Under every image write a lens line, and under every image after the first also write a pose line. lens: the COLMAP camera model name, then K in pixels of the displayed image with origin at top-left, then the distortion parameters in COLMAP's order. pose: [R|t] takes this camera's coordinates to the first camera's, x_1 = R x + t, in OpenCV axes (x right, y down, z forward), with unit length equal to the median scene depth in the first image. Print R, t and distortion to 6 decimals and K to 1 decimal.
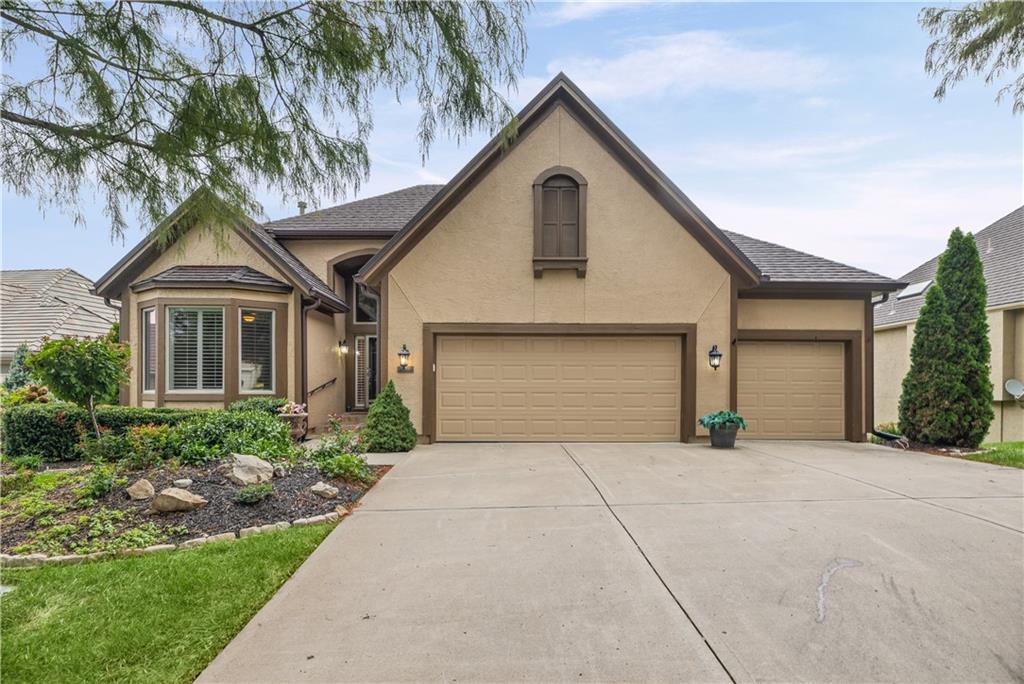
lens RADIAL K [[528.2, 0, 512.2], [0, 528.2, 347.1], [0, 0, 1]] dist [-0.002247, -0.000536]
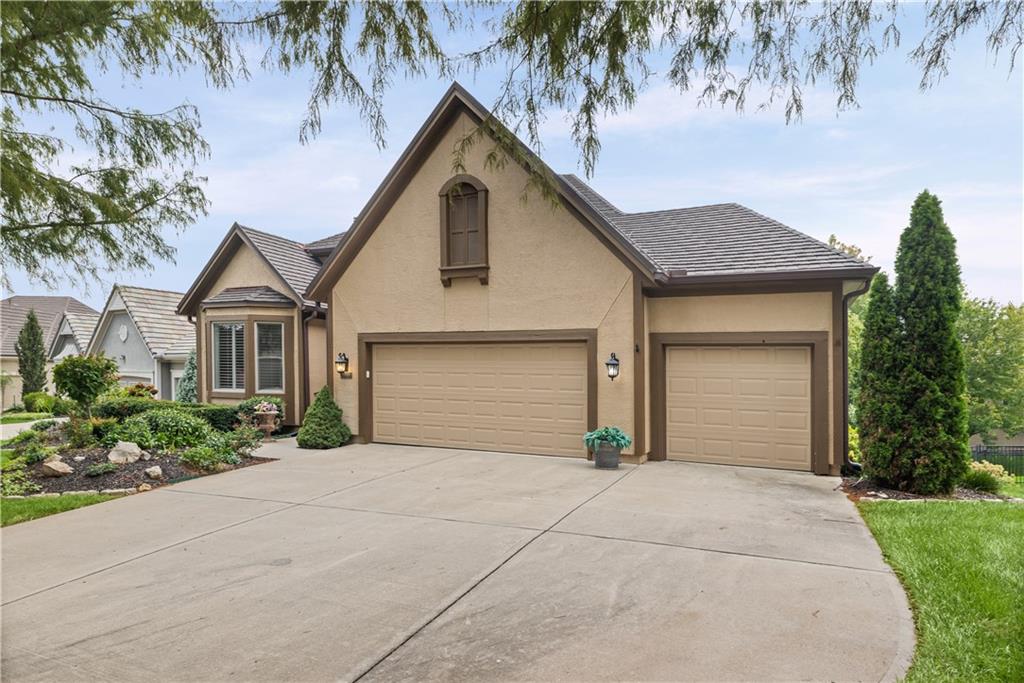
lens RADIAL K [[603.0, 0, 512.0], [0, 603.0, 341.5], [0, 0, 1]] dist [0.002104, -0.000117]
pose [[0.902958, -0.012278, -0.429554, 0.657991], [0.018048, 0.999793, 0.009362, -0.034845], [0.429351, -0.016207, 0.902992, 0.003933]]
